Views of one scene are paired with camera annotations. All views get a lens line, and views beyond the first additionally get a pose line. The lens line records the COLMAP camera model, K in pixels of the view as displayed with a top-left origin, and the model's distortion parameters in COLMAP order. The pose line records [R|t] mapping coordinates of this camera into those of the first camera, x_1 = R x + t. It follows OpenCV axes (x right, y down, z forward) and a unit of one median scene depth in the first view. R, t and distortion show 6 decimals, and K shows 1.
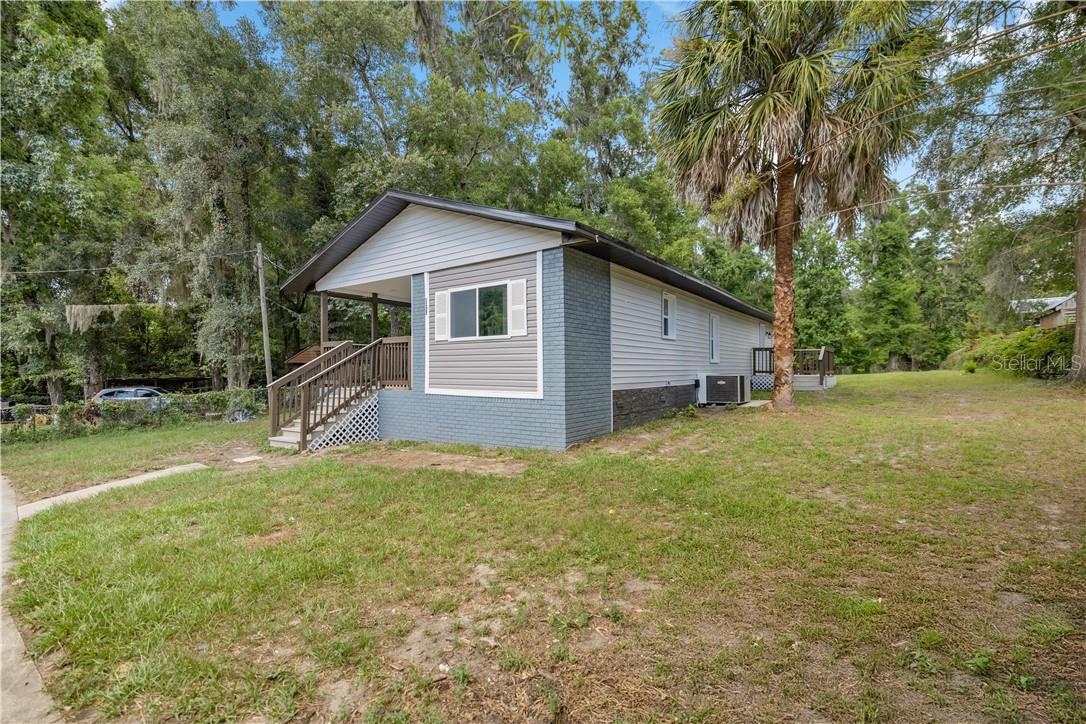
lens RADIAL K [[464.2, 0, 543.9], [0, 464.2, 368.9], [0, 0, 1]] dist [0.000453, 0.000016]
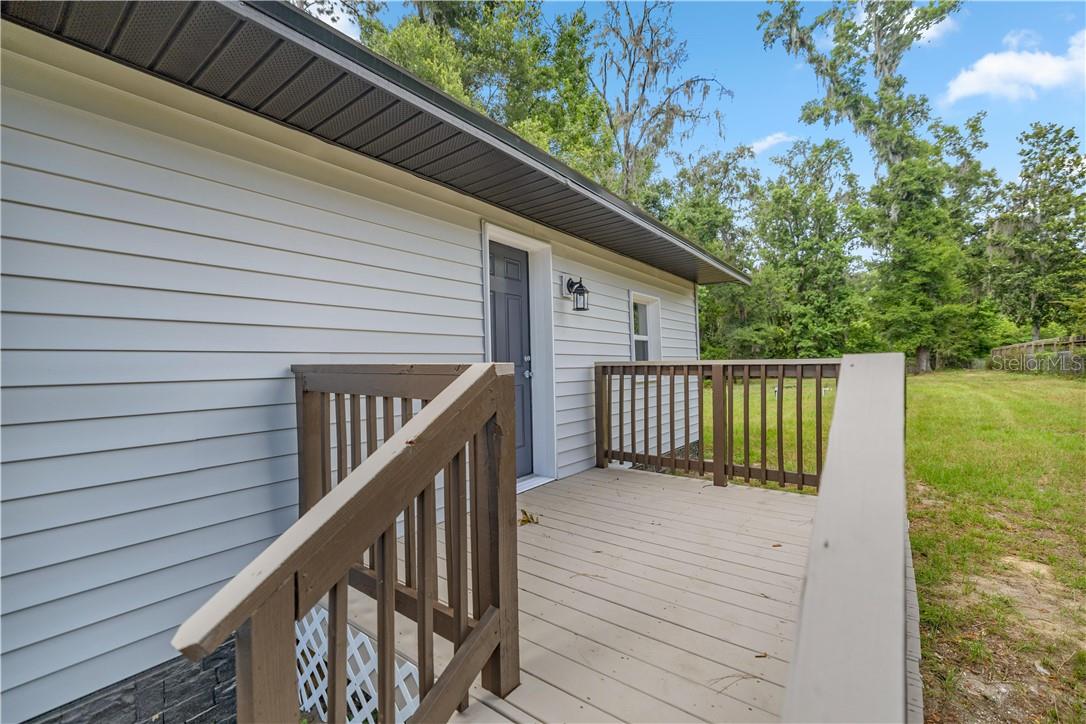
lens RADIAL K [[464.2, 0, 542.0], [0, 464.2, 363.8], [0, 0, 1]] dist [0.000453, 0.000016]
pose [[0.999890, -0.014831, -0.000062, 0.189689], [0.014830, 0.999883, -0.003803, -0.016071], [0.000119, 0.003802, 0.999993, 0.317818]]
